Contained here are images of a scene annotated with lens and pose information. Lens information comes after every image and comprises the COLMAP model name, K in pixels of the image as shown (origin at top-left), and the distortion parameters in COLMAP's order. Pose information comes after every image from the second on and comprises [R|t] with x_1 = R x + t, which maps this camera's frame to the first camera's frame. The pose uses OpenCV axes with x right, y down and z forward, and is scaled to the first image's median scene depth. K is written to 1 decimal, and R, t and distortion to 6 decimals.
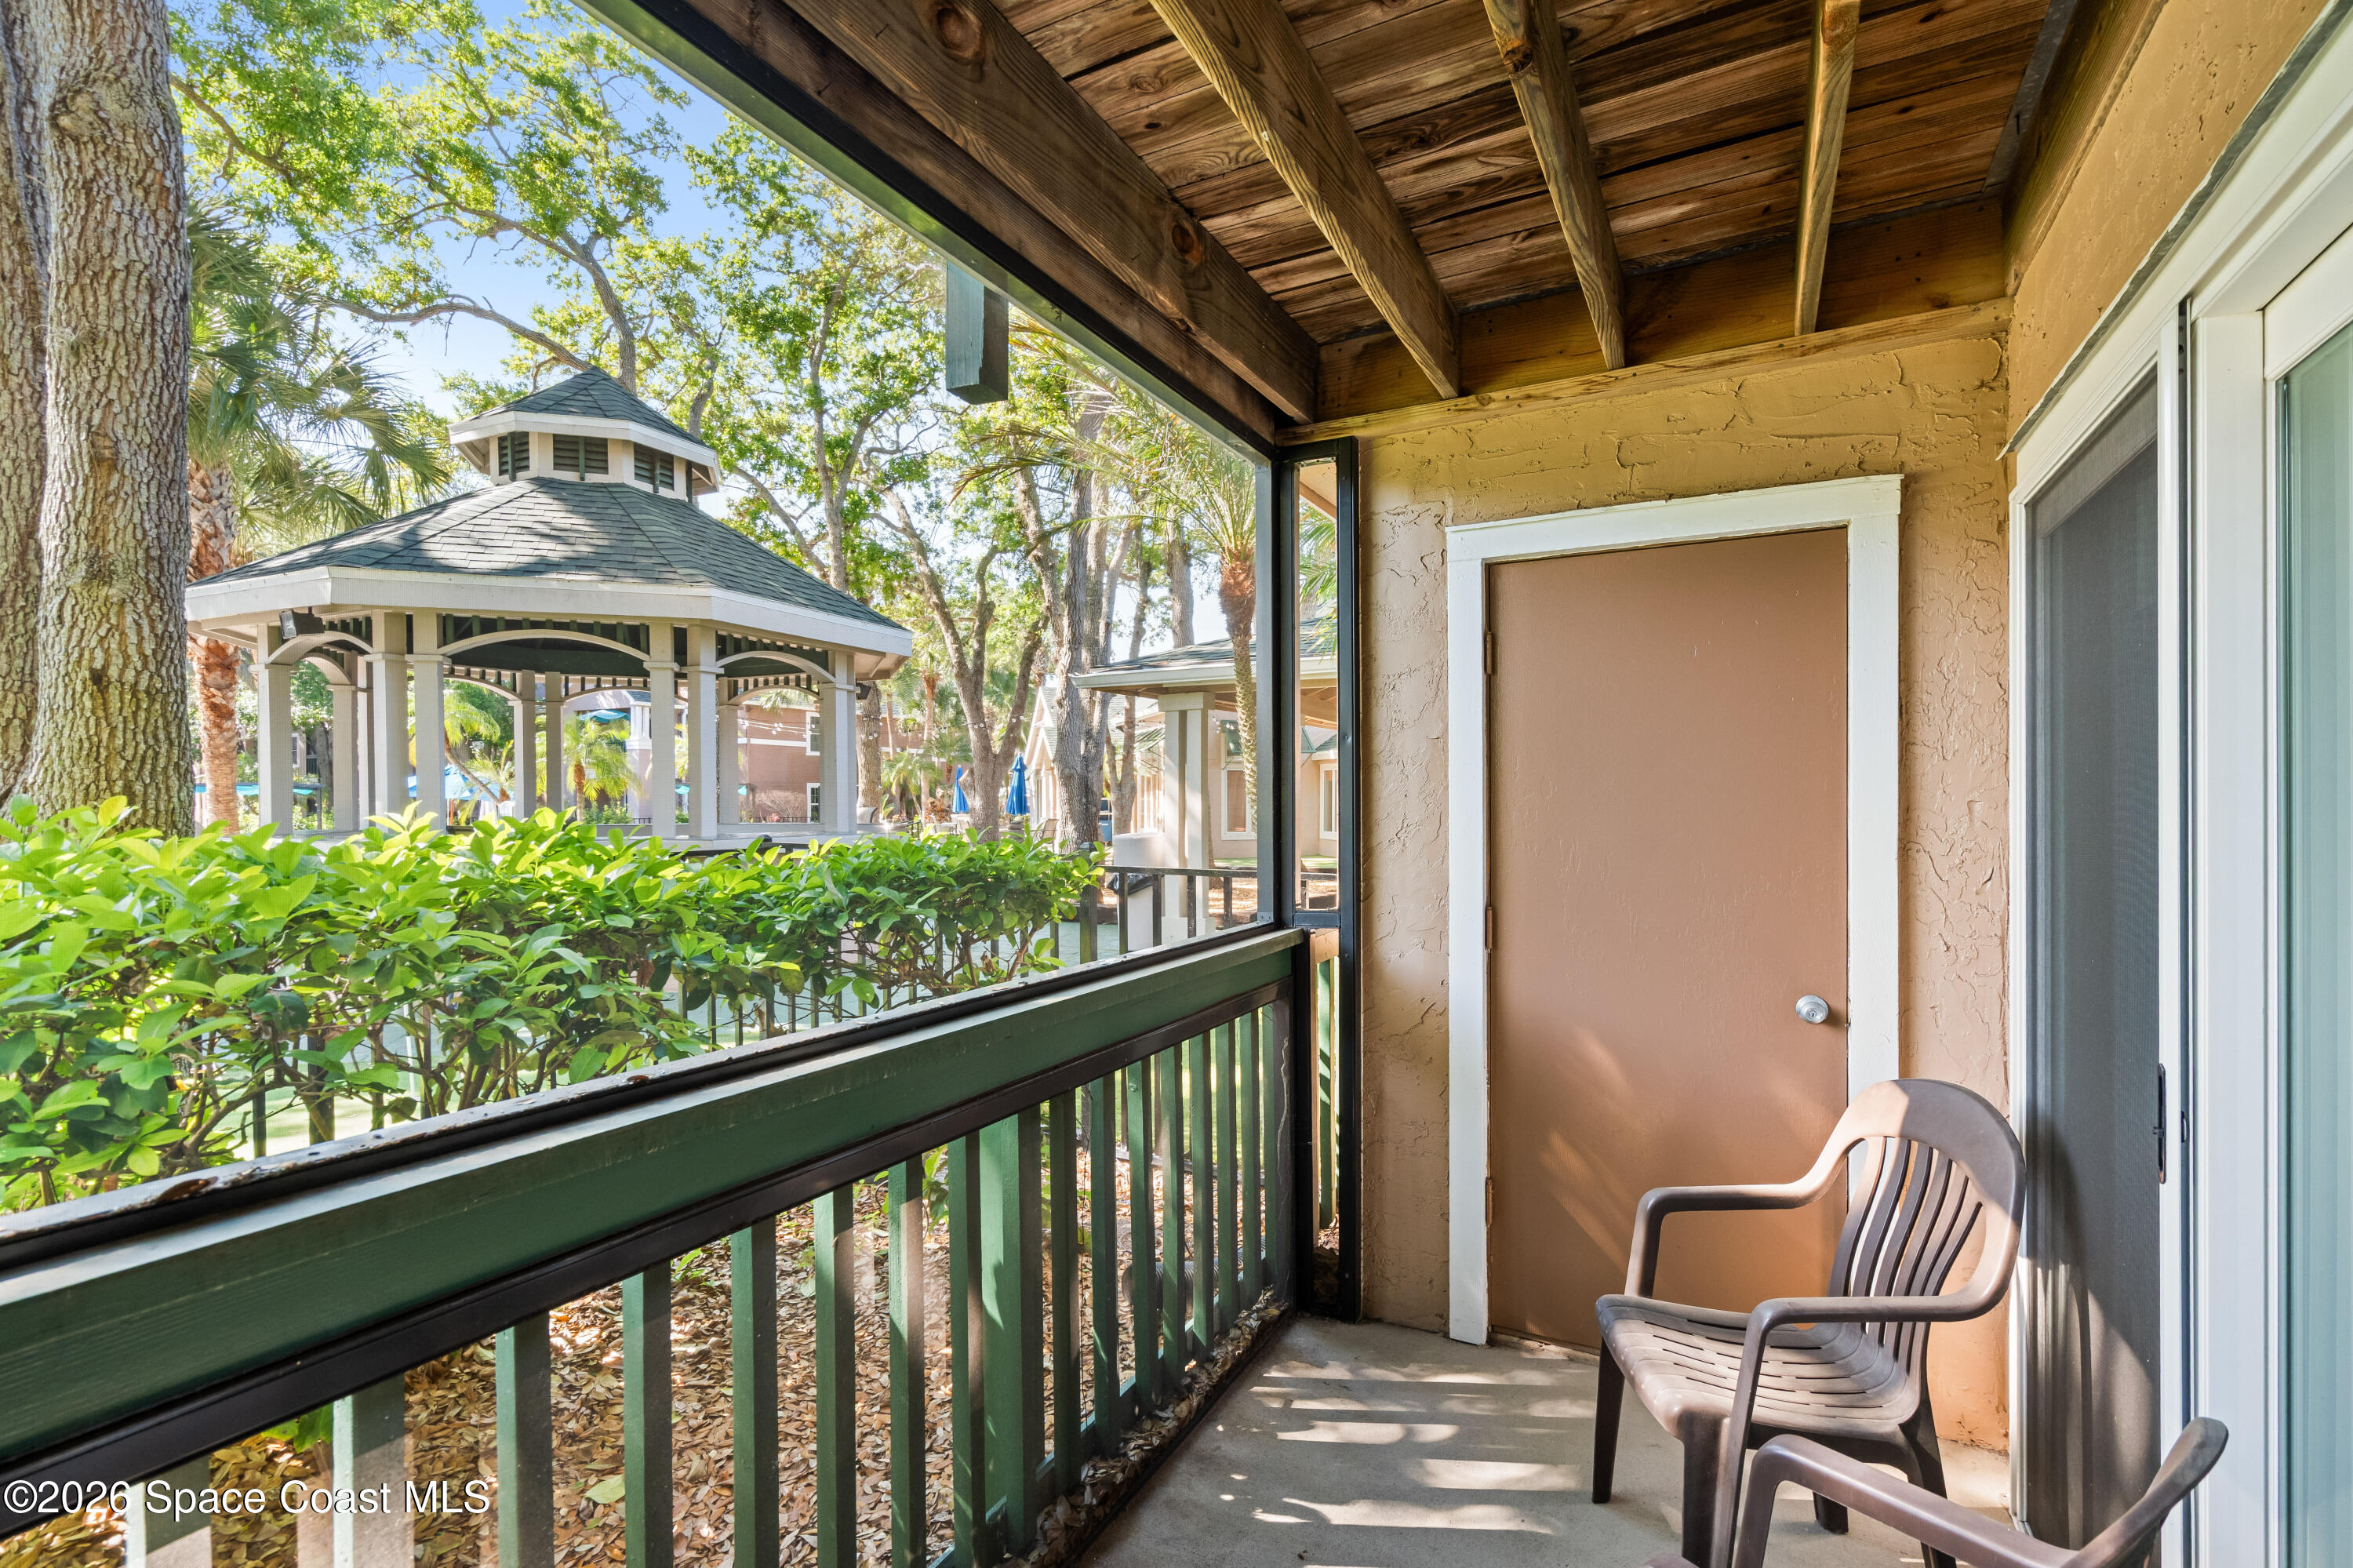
lens RADIAL K [[1075.0, 0, 1188.0], [0, 1075.0, 821.8], [0, 0, 1]] dist [-0.004482, 0.002850]
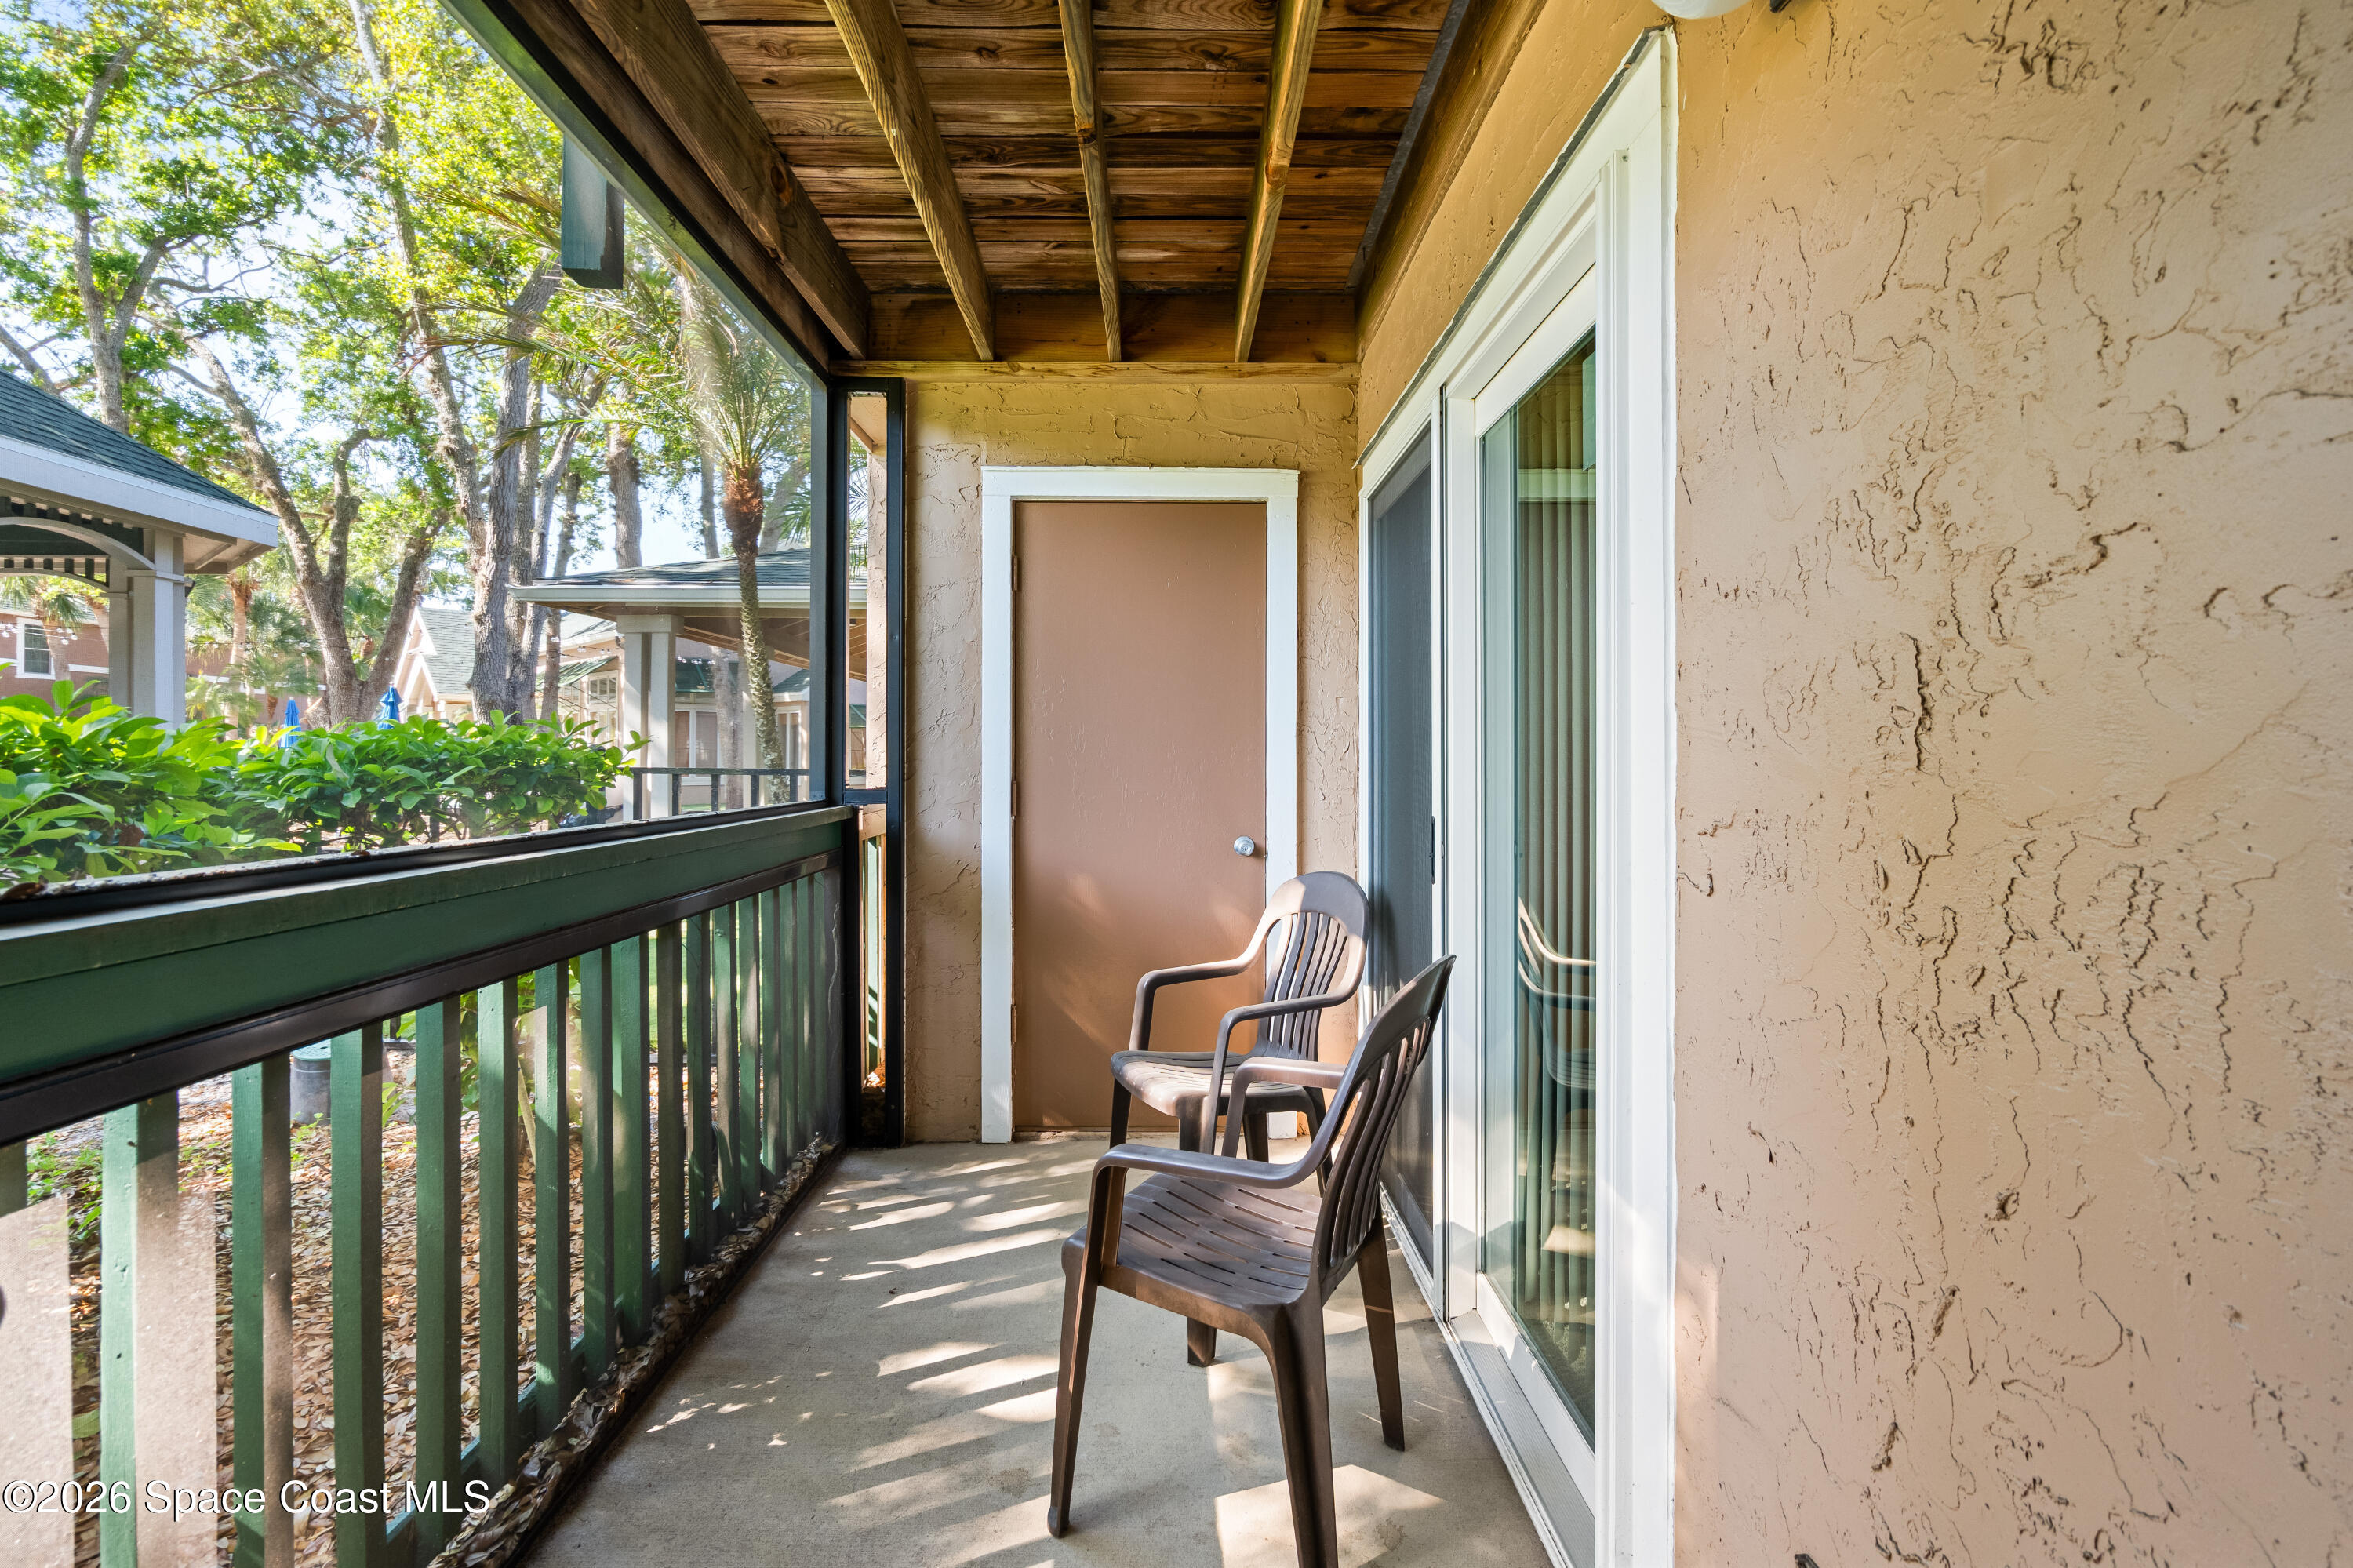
lens RADIAL K [[1075.0, 0, 1172.8], [0, 1075.0, 771.2], [0, 0, 1]] dist [-0.004482, 0.002850]
pose [[0.880962, 0.003834, 0.473171, -0.144025], [-0.001054, 0.999981, -0.006141, 0.077148], [-0.473185, 0.004911, 0.880949, -0.166616]]
